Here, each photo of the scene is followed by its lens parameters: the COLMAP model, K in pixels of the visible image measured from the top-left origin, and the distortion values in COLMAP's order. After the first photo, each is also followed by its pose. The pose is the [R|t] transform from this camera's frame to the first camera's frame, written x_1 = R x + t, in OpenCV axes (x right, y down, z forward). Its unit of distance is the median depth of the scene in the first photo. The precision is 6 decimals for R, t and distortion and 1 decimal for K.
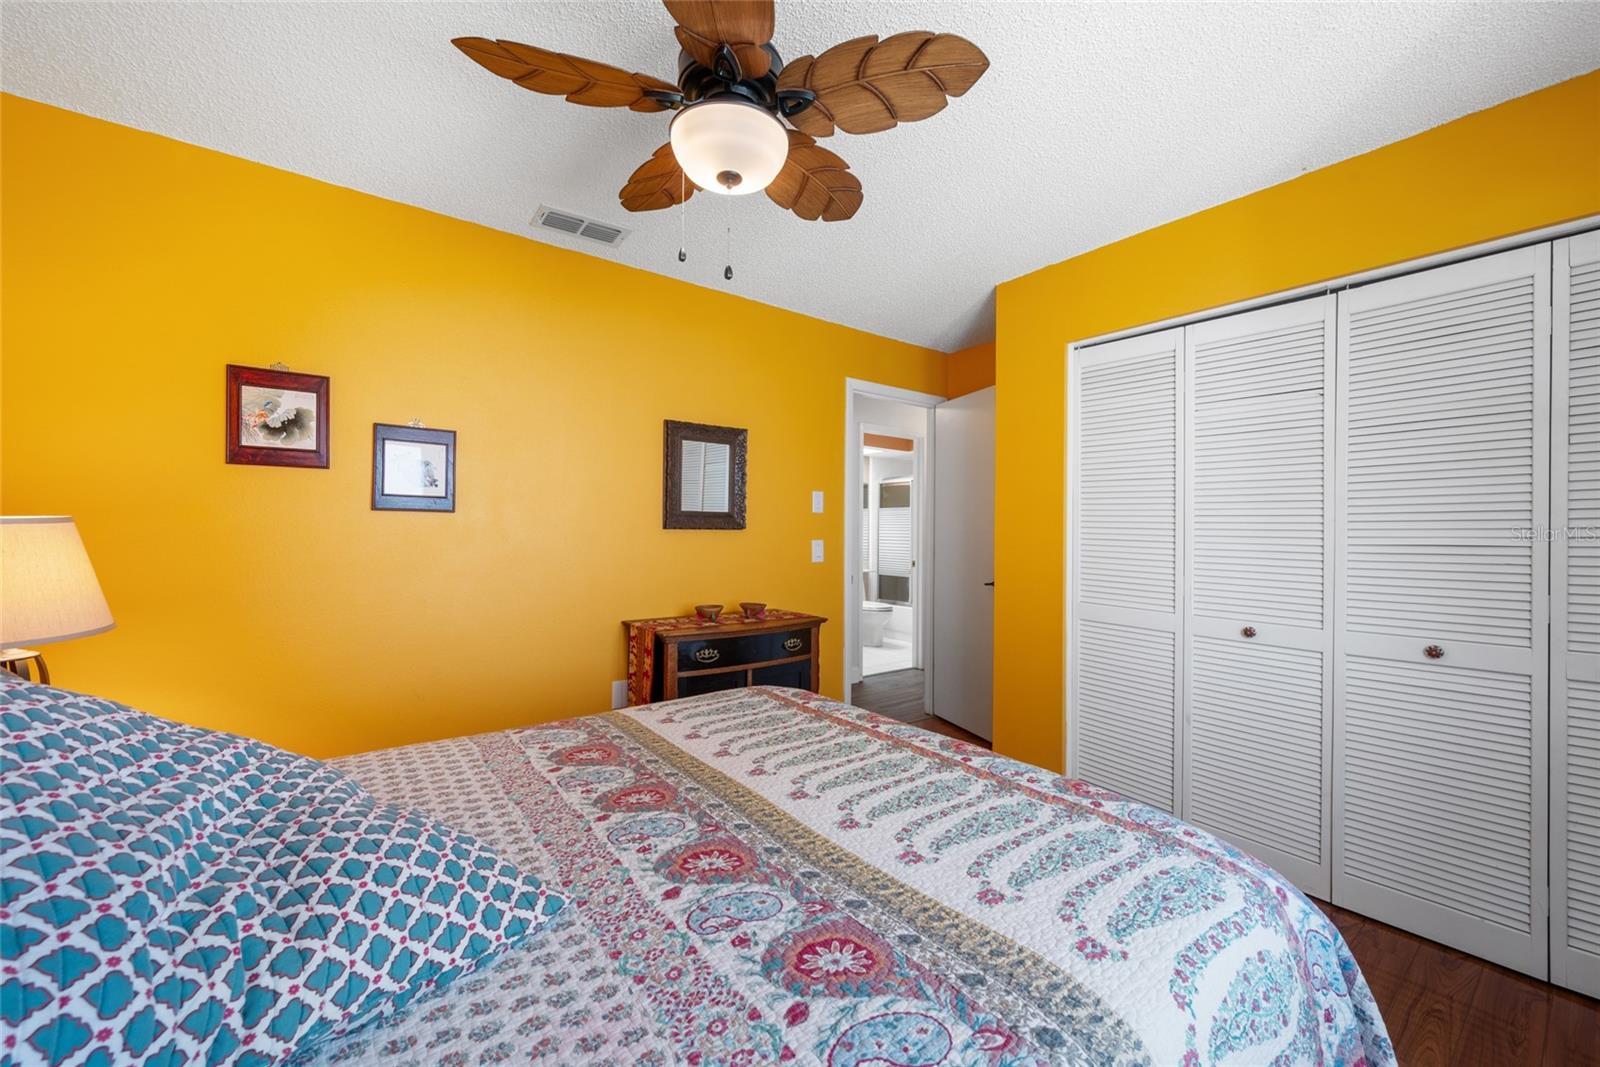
lens RADIAL K [[632.5, 0, 799.9], [0, 632.5, 531.0], [0, 0, 1]] dist [-0.000399, -0.000008]
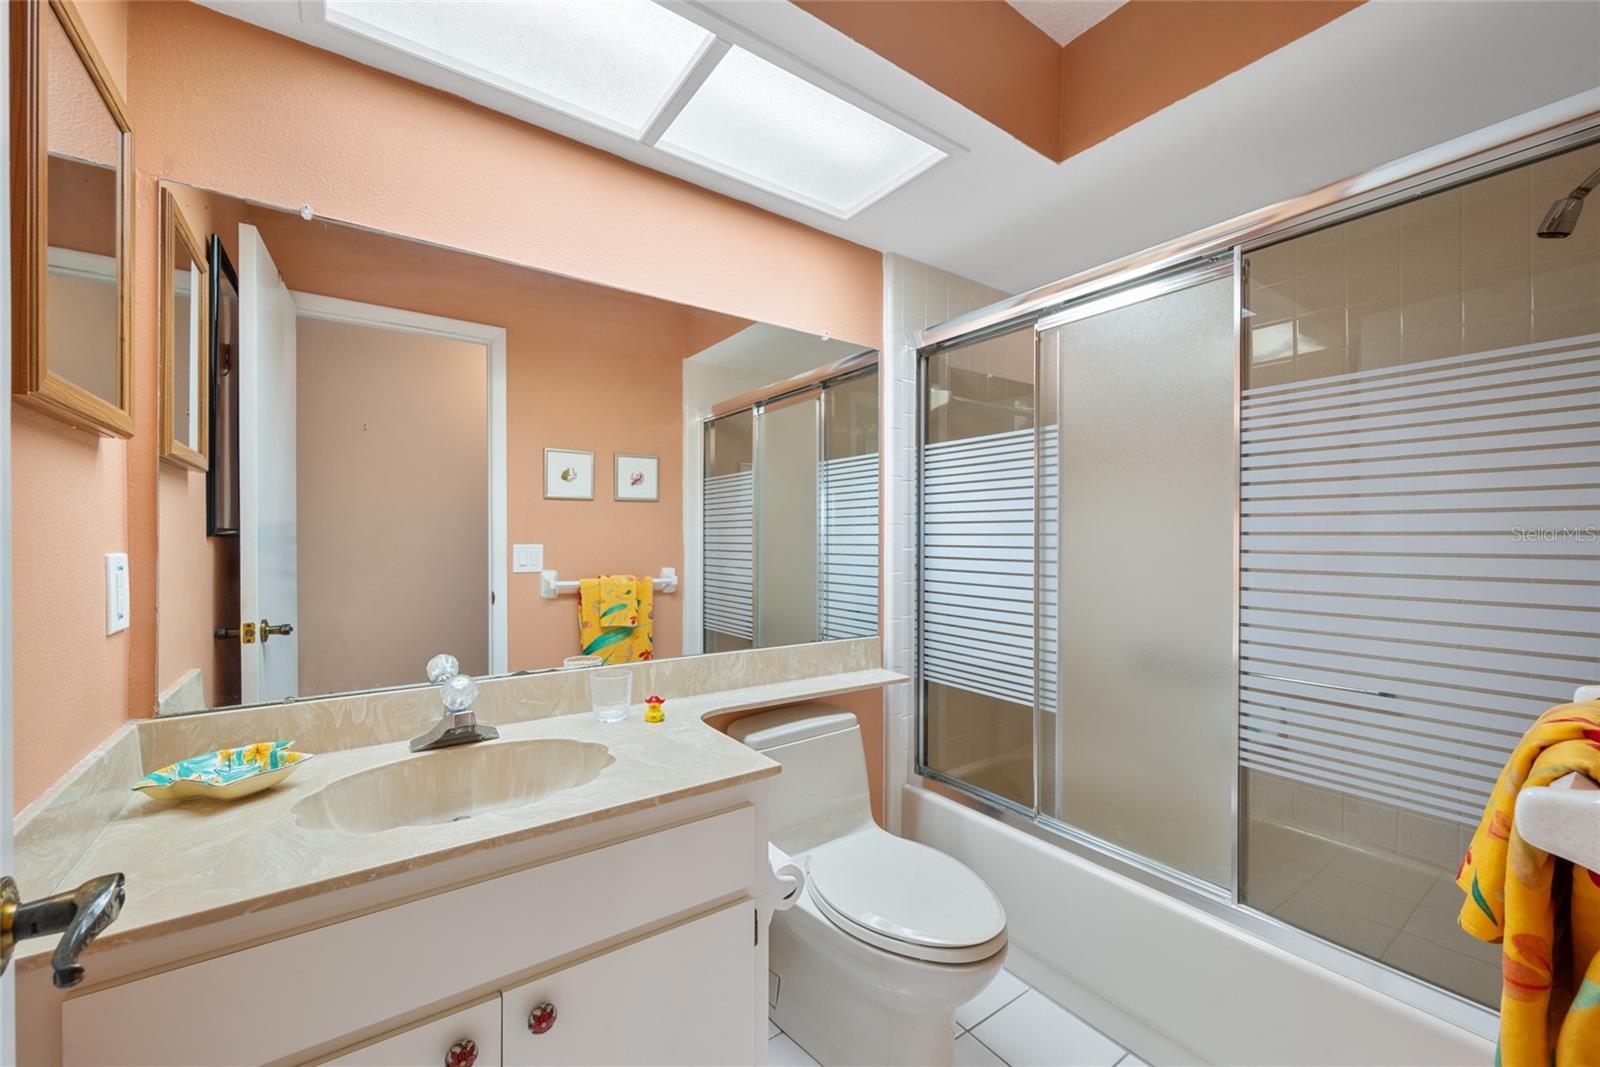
lens RADIAL K [[632.5, 0, 800.7], [0, 632.5, 535.9], [0, 0, 1]] dist [-0.000399, -0.000008]
pose [[0.999661, -0.002655, -0.025899, 0.081129], [0.002714, 0.999994, 0.002251, 0.005718], [0.025893, -0.002321, 0.999662, 0.731493]]
